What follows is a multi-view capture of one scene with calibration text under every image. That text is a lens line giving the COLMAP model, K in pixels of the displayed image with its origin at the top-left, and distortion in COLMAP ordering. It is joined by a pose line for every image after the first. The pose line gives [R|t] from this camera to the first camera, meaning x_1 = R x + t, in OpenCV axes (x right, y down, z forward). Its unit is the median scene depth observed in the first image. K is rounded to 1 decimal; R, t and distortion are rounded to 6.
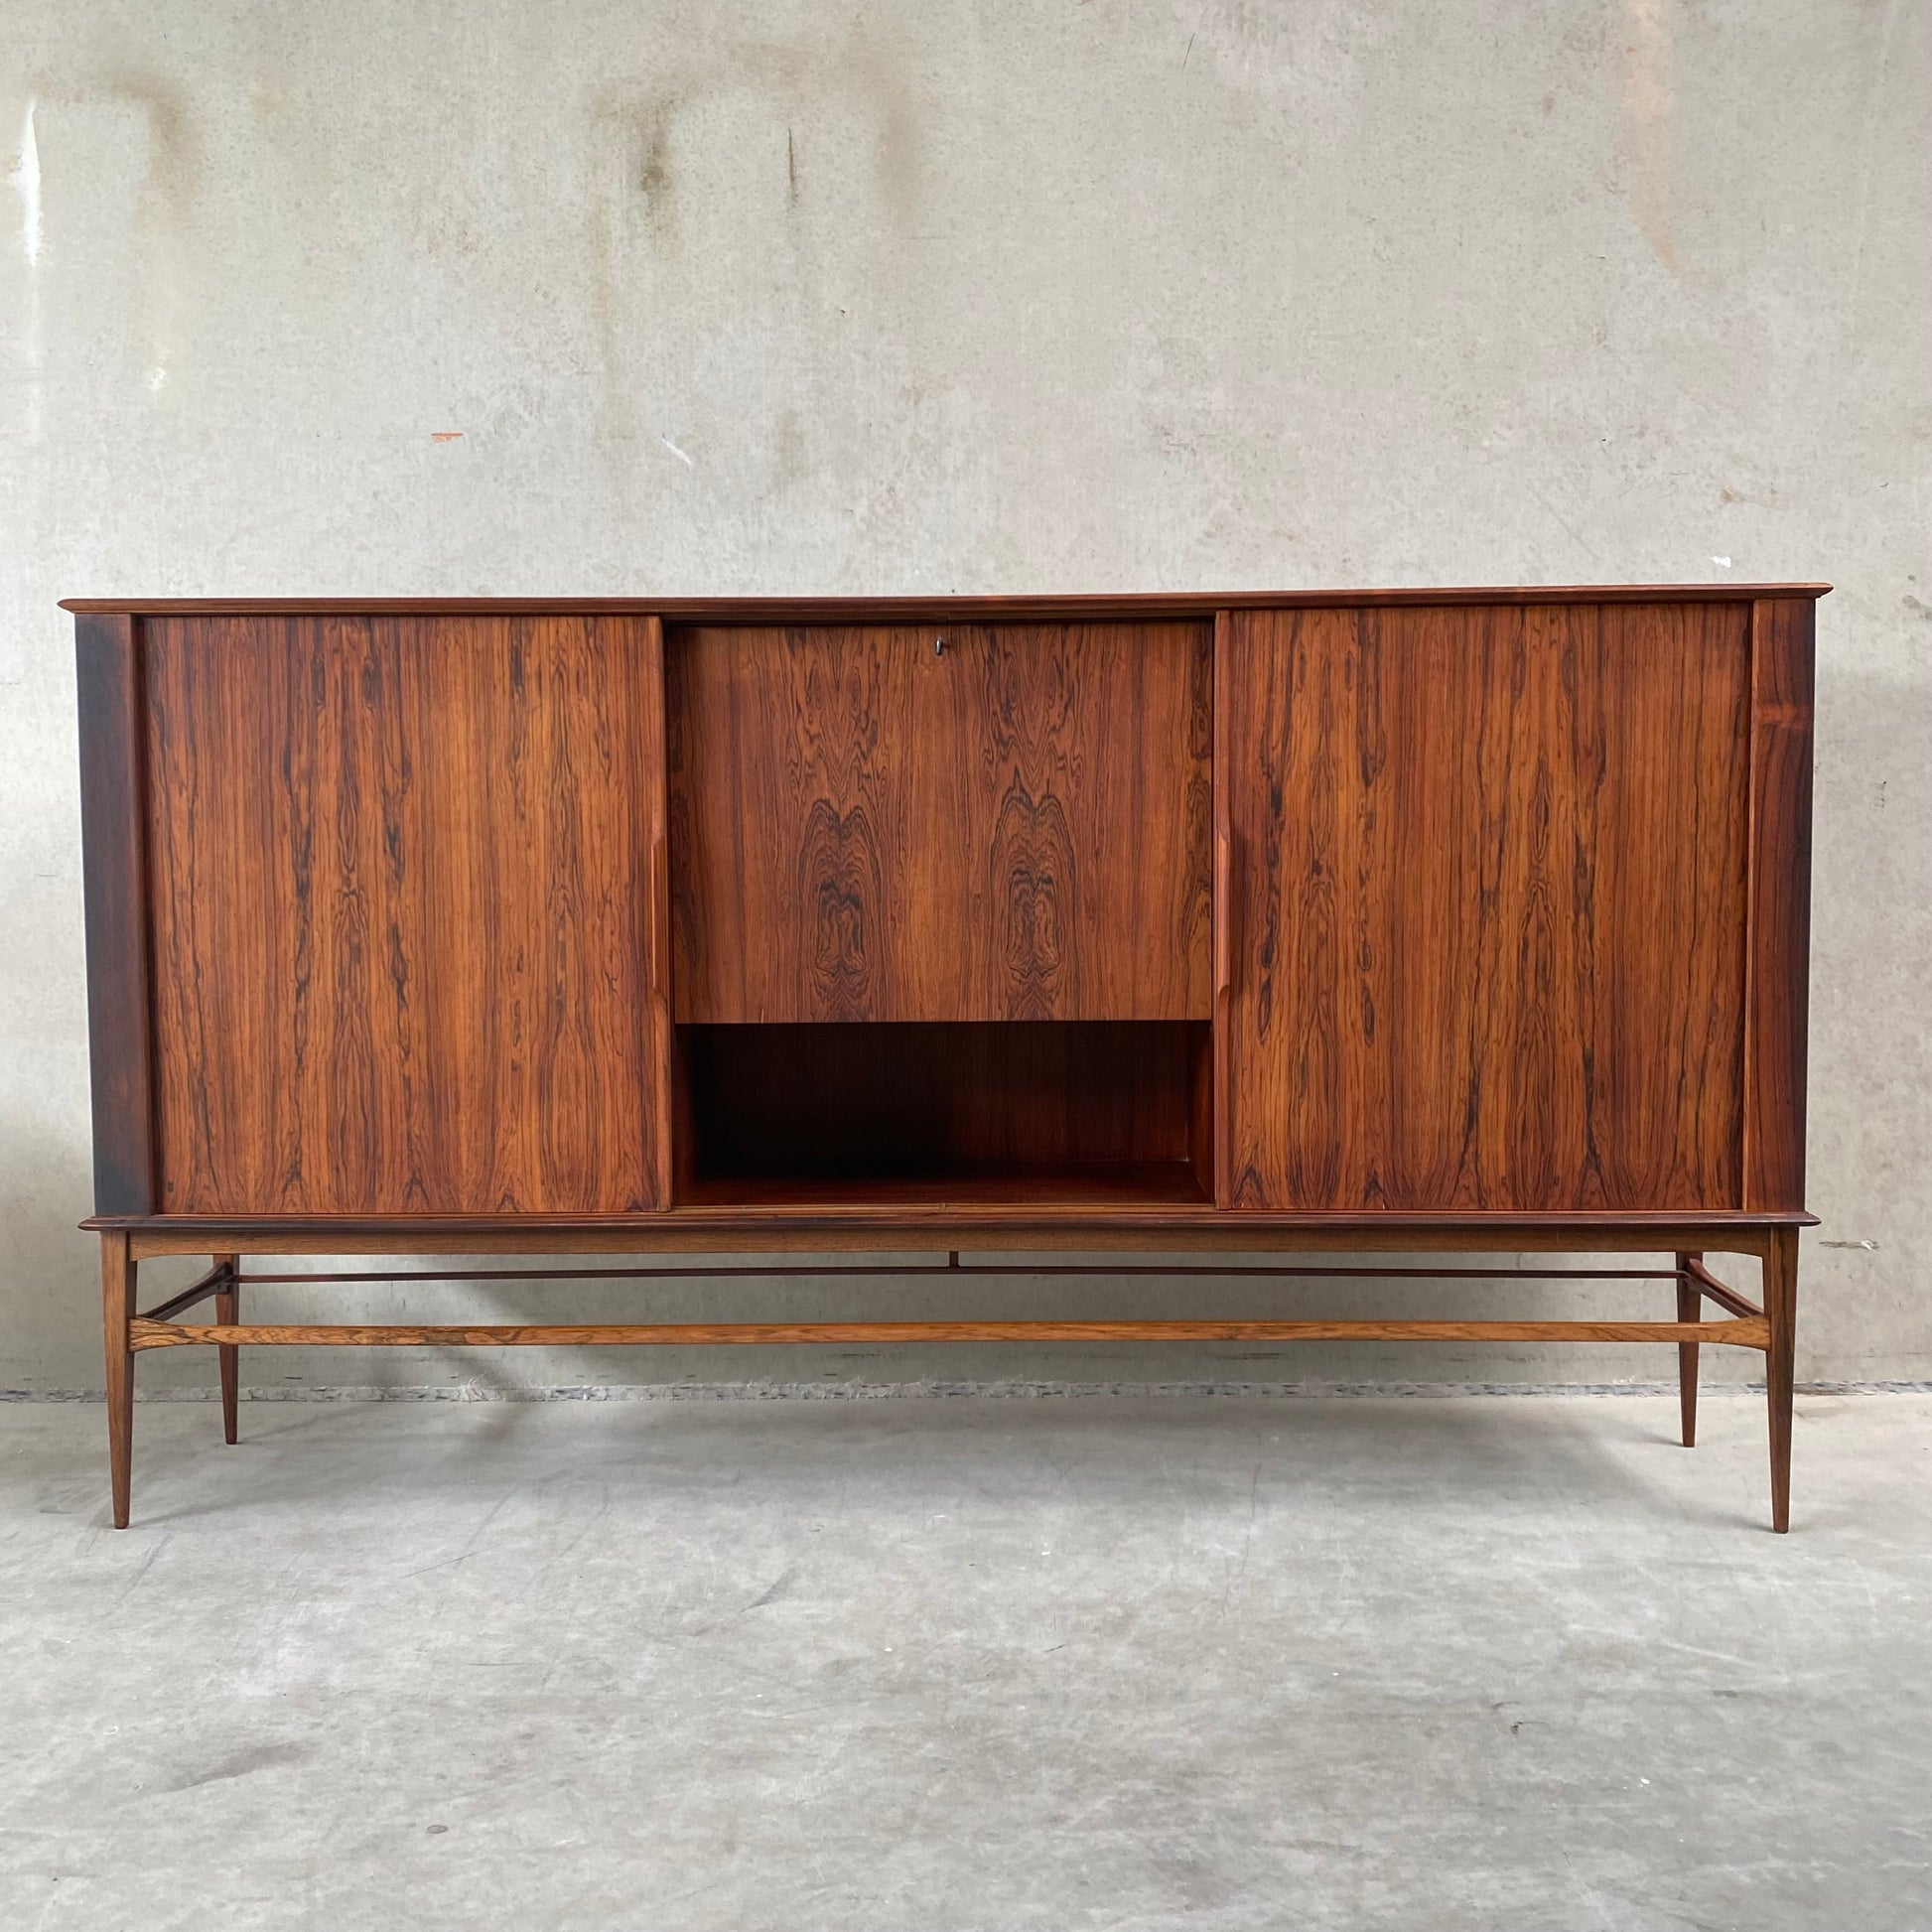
lens RADIAL K [[1983.6, 0, 982.0], [0, 1983.6, 947.9], [0, 0, 1]] dist [-0.001318, 0.000000]
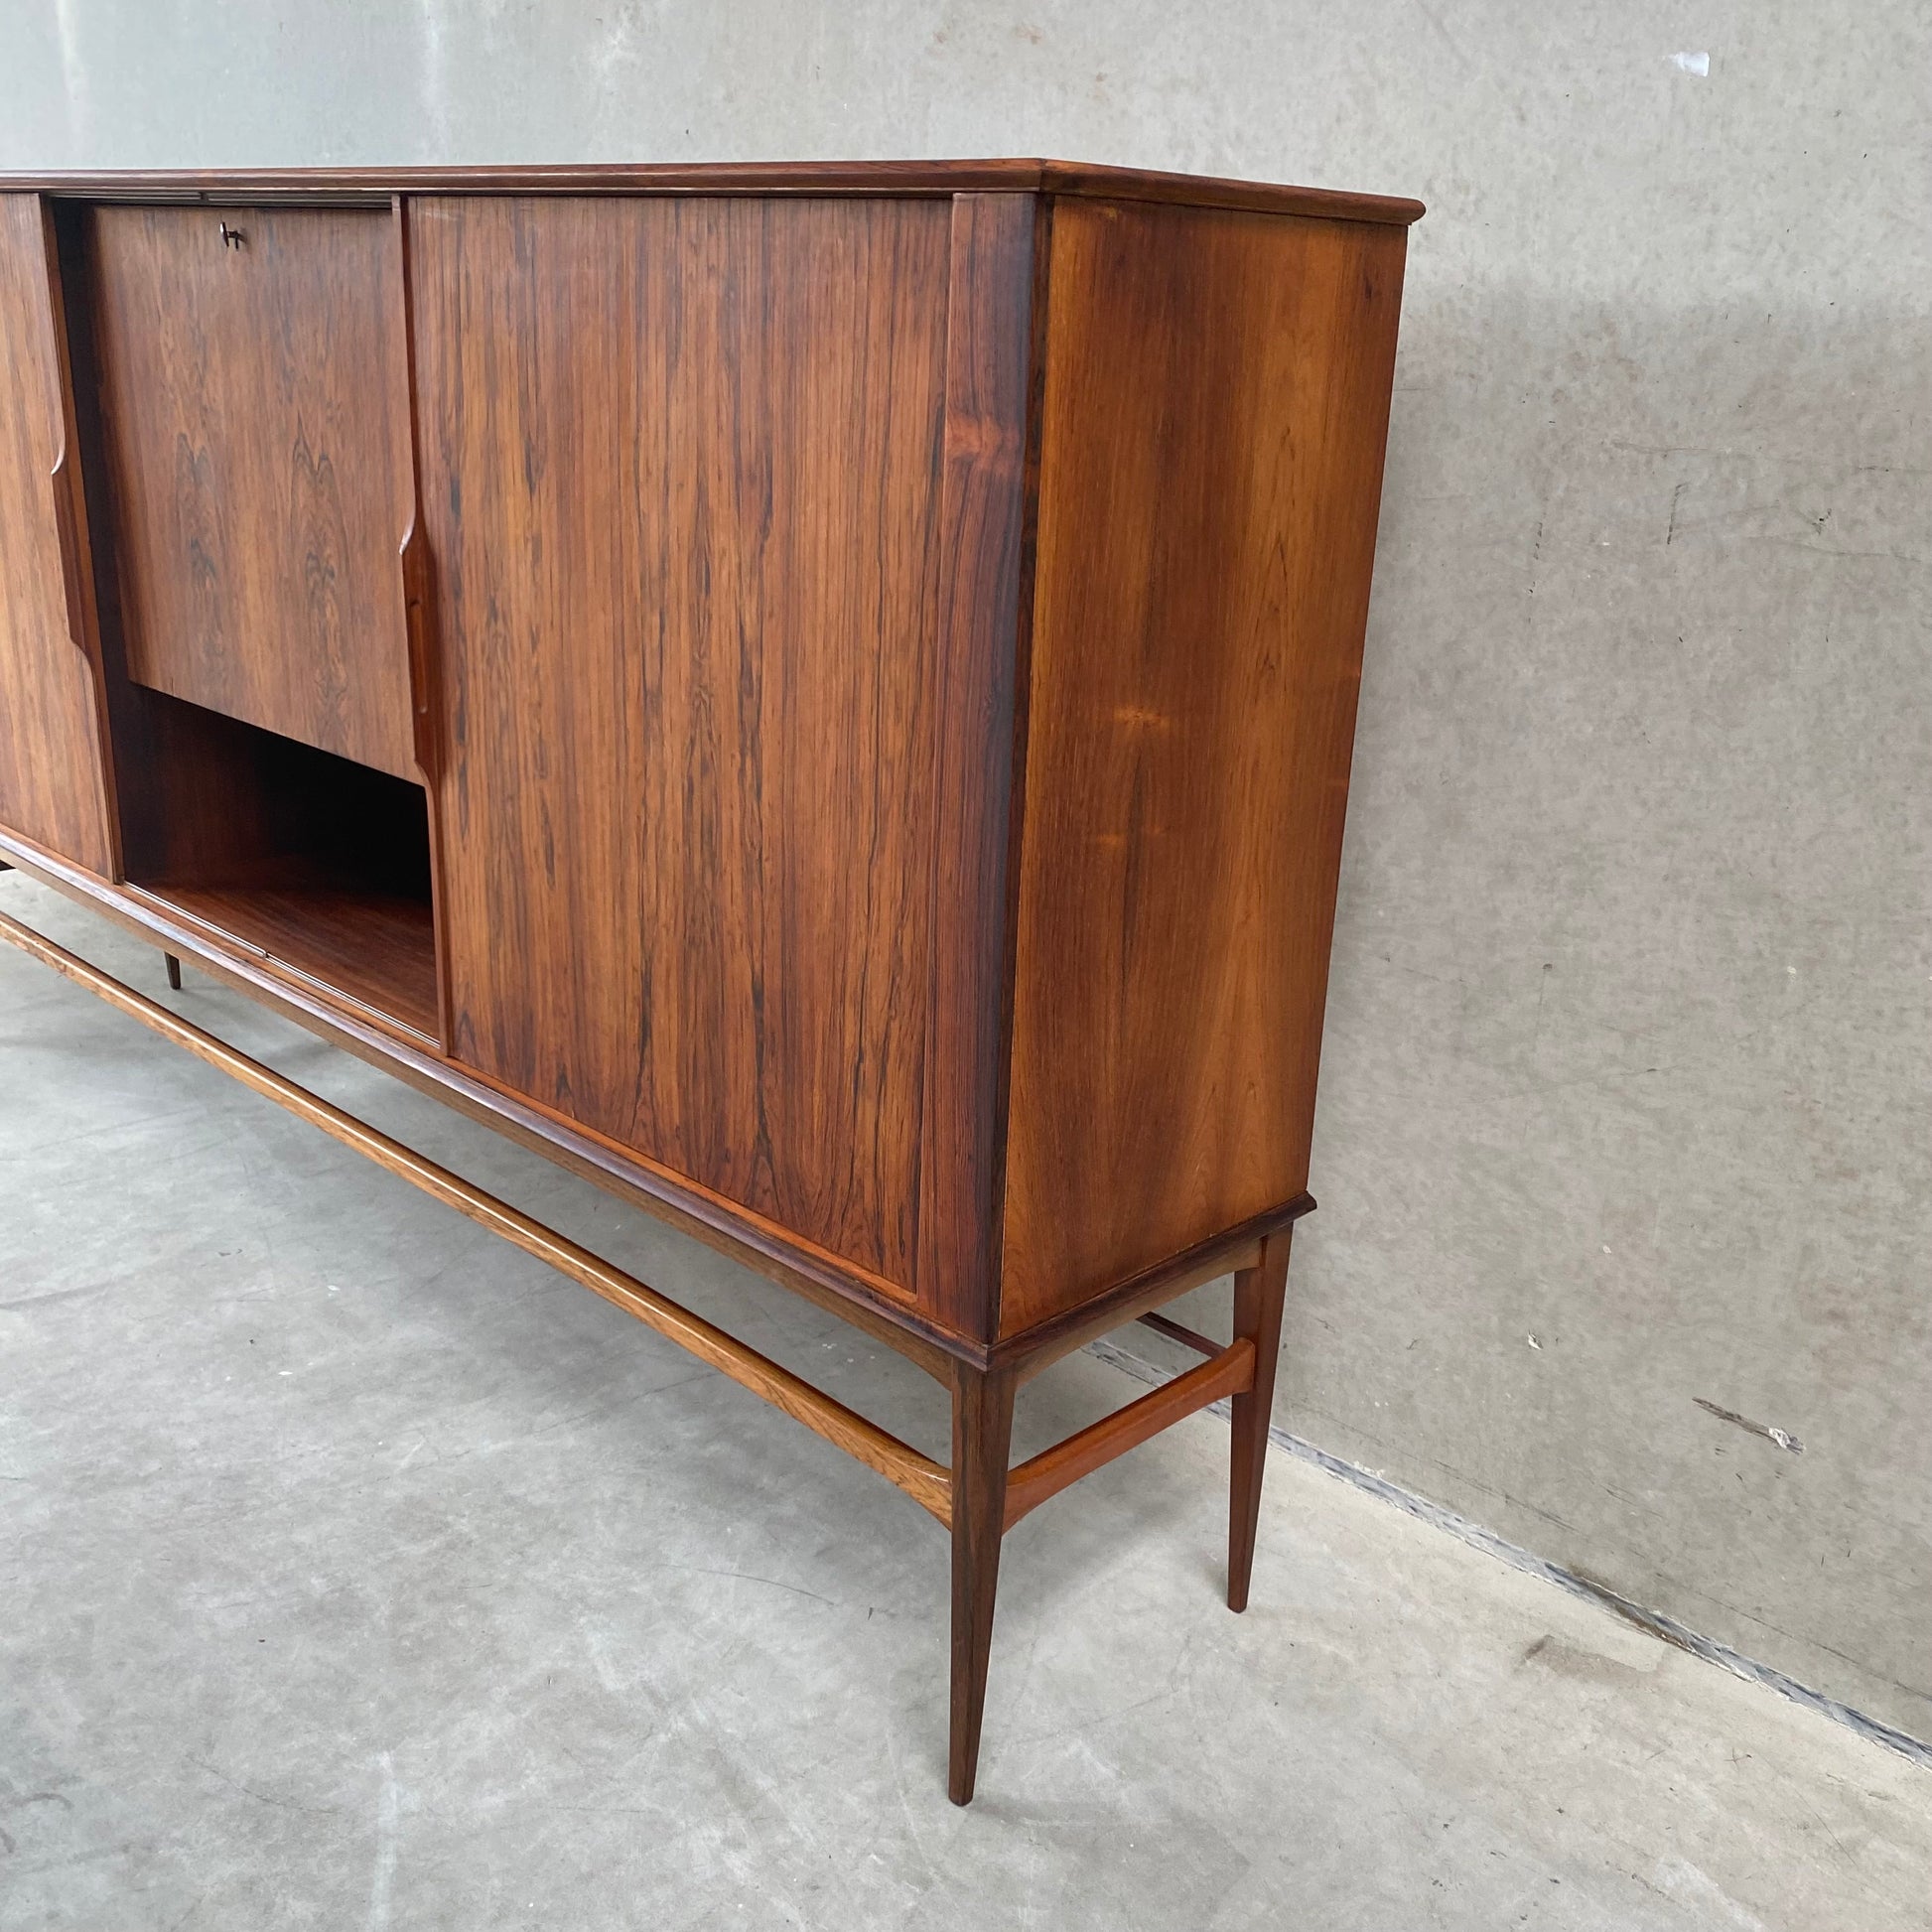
lens RADIAL K [[1983.6, 0, 1016.6], [0, 1983.6, 988.1], [0, 0, 1]] dist [-0.001318, 0.000000]
pose [[0.736520, 0.264895, -0.622389, 0.741087], [-0.091454, 0.950677, 0.296393, -0.132364], [0.670205, -0.161380, 0.724419, 0.610256]]
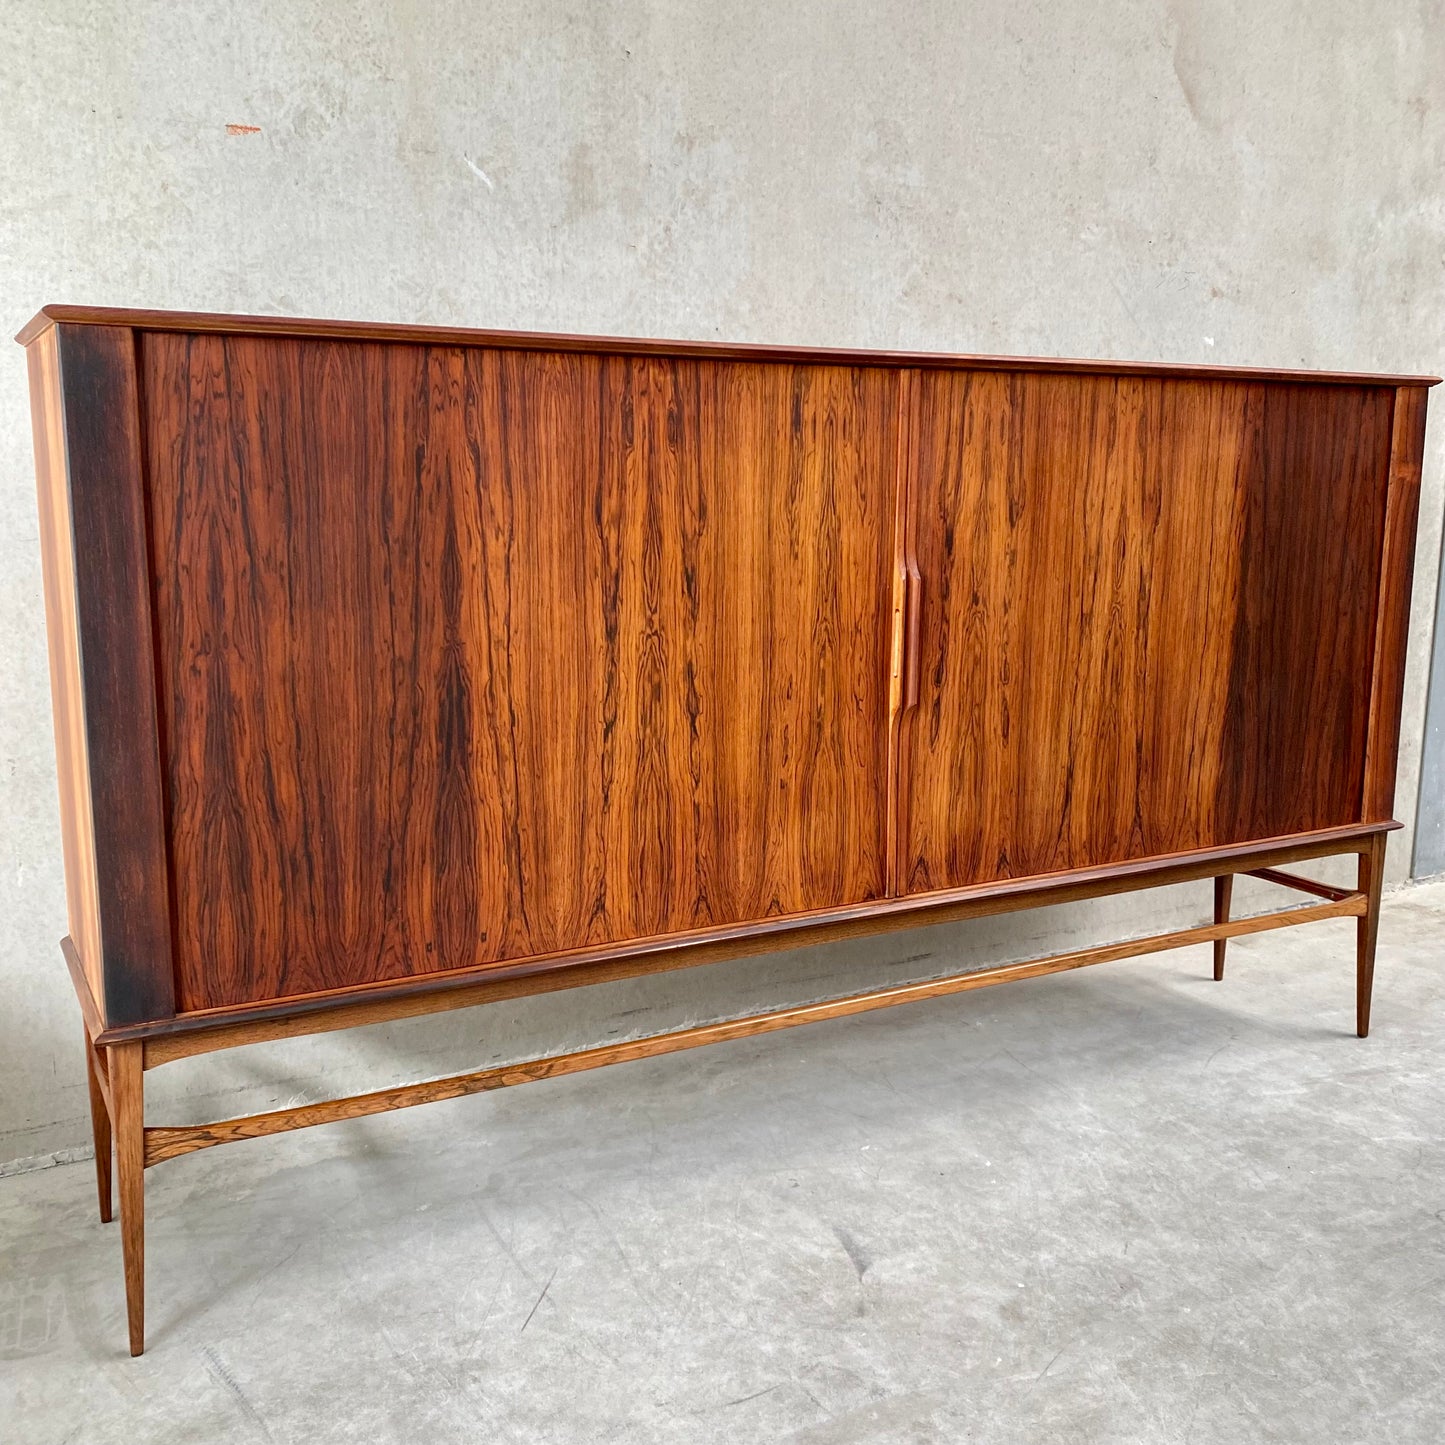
lens RADIAL K [[1483.6, 0, 714.1], [0, 1483.6, 750.7], [0, 0, 1]] dist [-0.001318, 0.000000]
pose [[0.871024, -0.084500, 0.483919, -0.666629], [0.020652, 0.990523, 0.135789, -0.071162], [-0.490807, -0.108281, 0.864514, 0.314880]]
